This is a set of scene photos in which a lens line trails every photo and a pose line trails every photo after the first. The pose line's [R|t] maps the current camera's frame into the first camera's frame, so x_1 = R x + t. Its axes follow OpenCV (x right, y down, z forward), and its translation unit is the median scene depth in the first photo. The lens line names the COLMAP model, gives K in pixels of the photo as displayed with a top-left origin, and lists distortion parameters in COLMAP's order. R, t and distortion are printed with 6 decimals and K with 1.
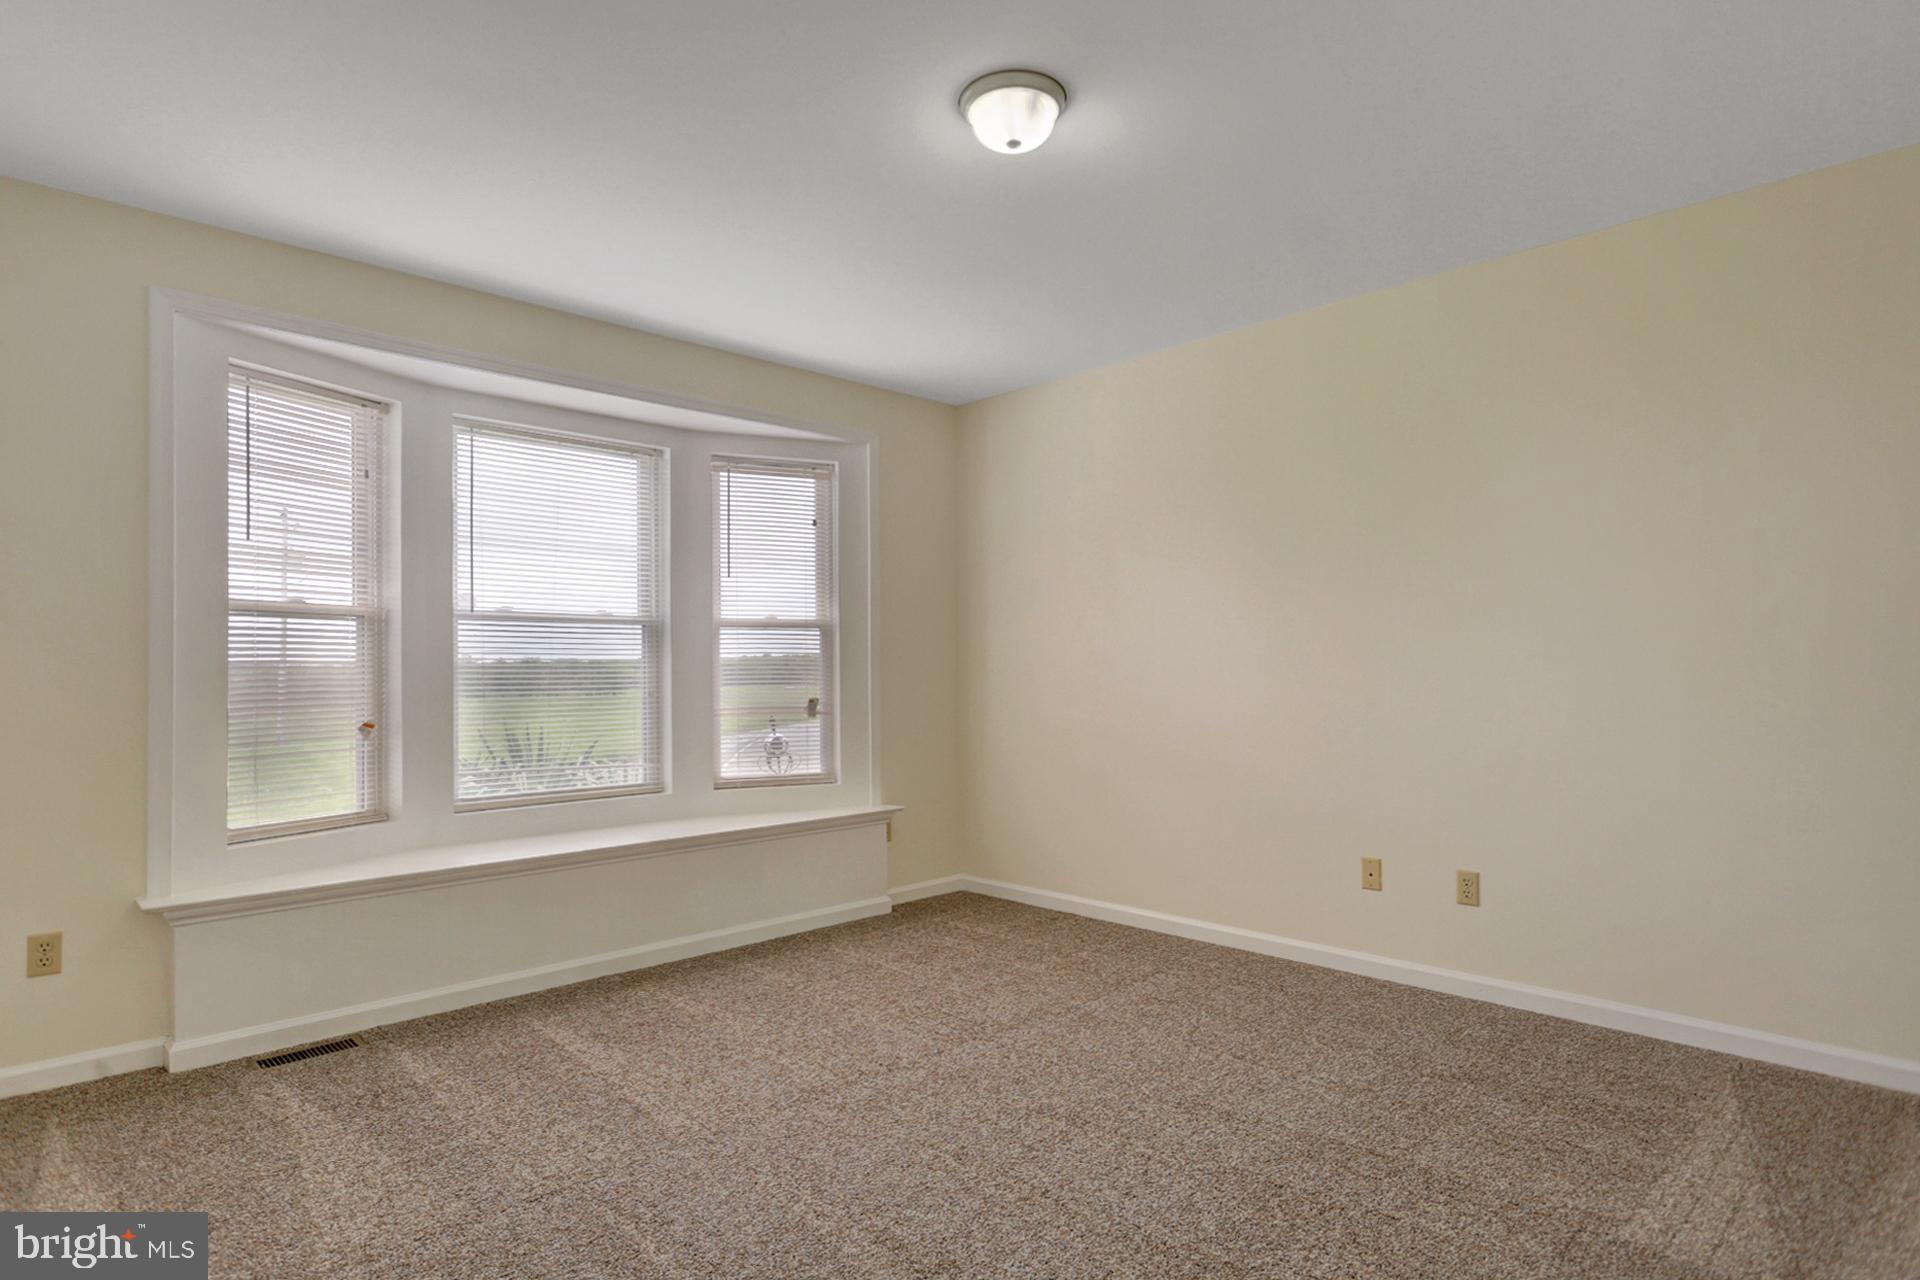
lens RADIAL K [[1016.2, 0, 962.0], [0, 1016.2, 651.6], [0, 0, 1]] dist [-0.005699, 0.007250]
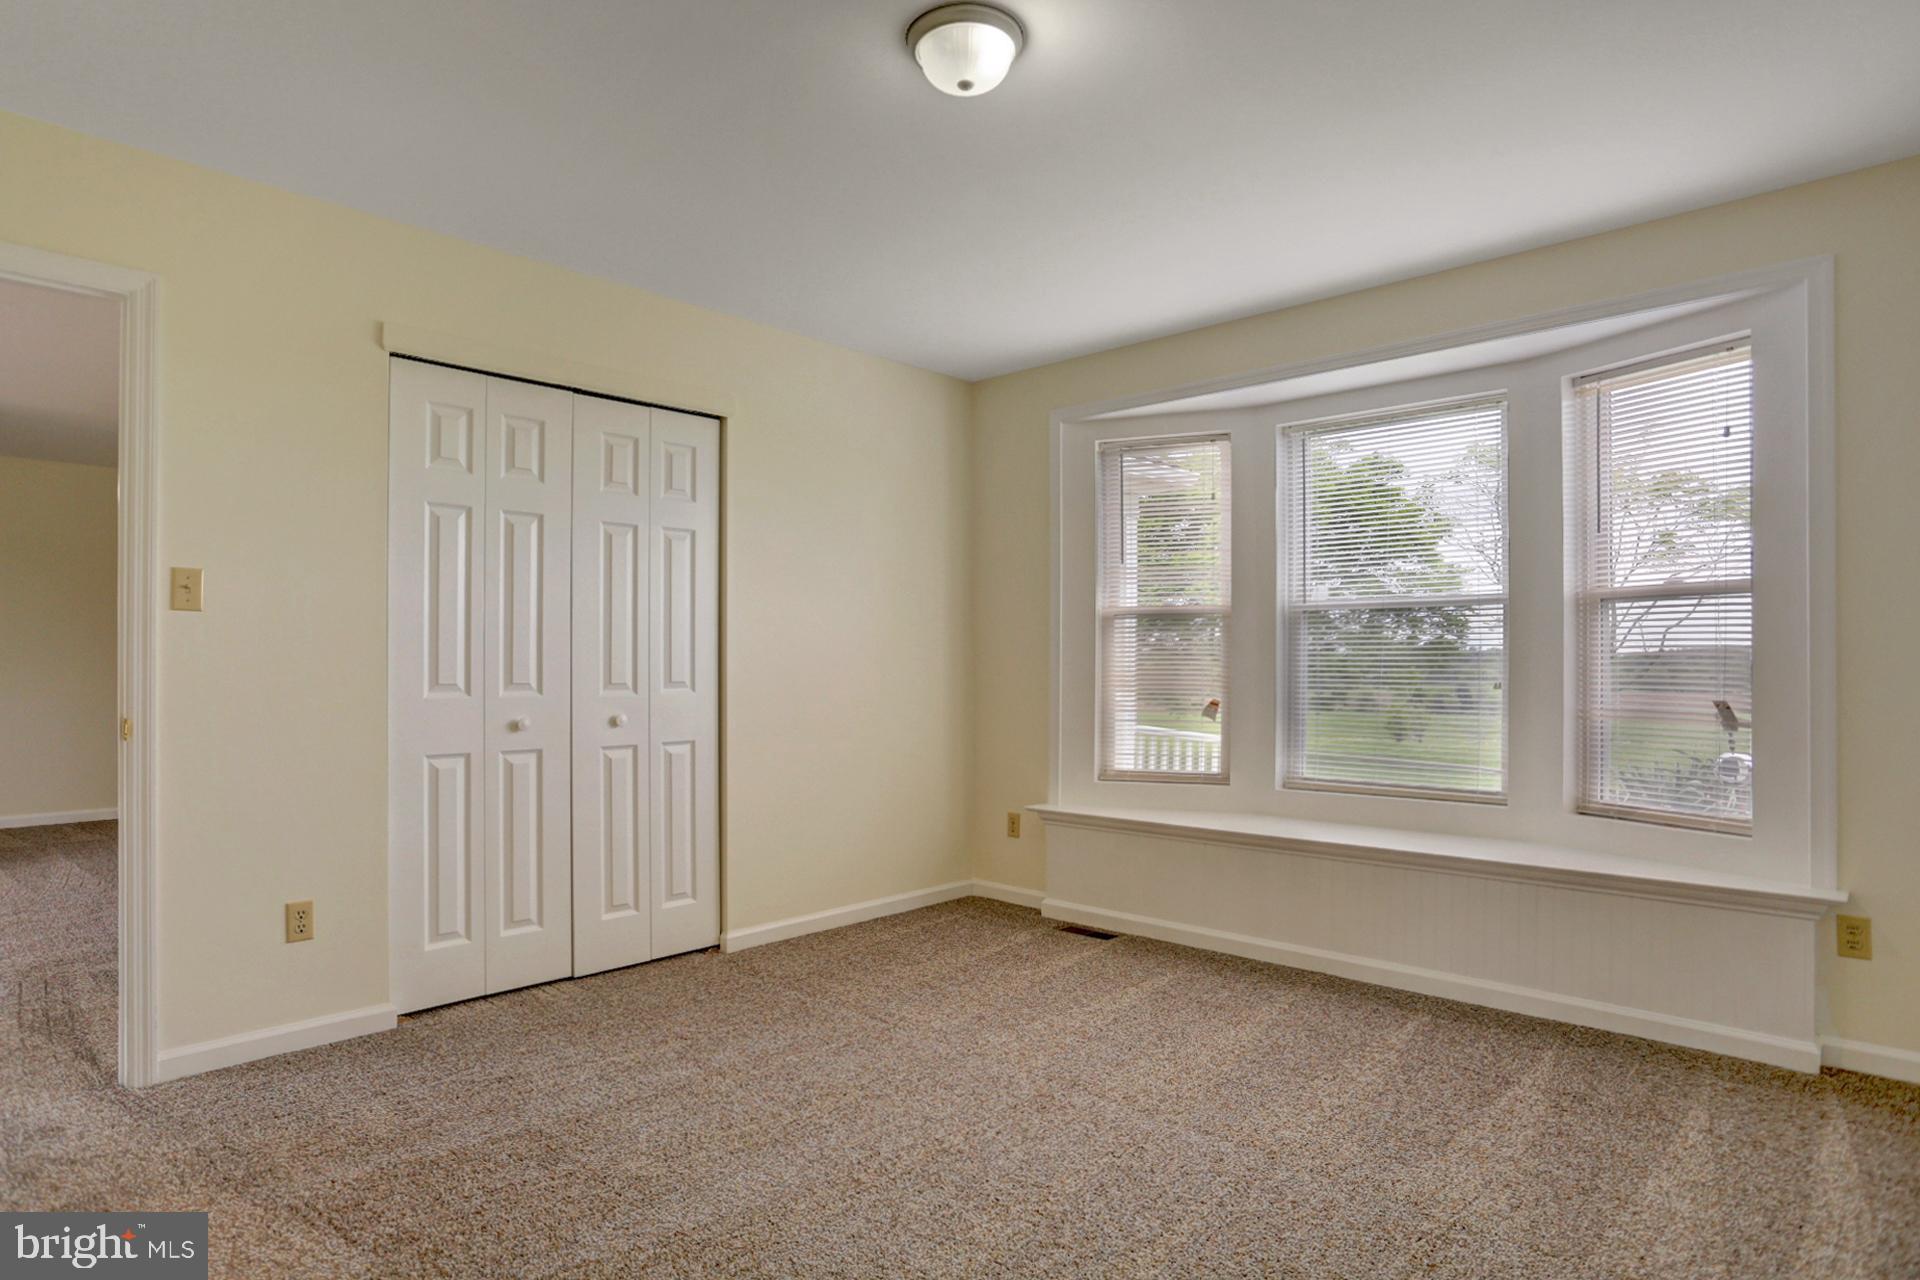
lens RADIAL K [[1016.2, 0, 946.3], [0, 1016.2, 650.1], [0, 0, 1]] dist [-0.005699, 0.007250]
pose [[0.078493, -0.003783, -0.996907, 0.600045], [0.017240, 0.999848, -0.002437, 0.006626], [0.996766, -0.016995, 0.078546, 0.578616]]
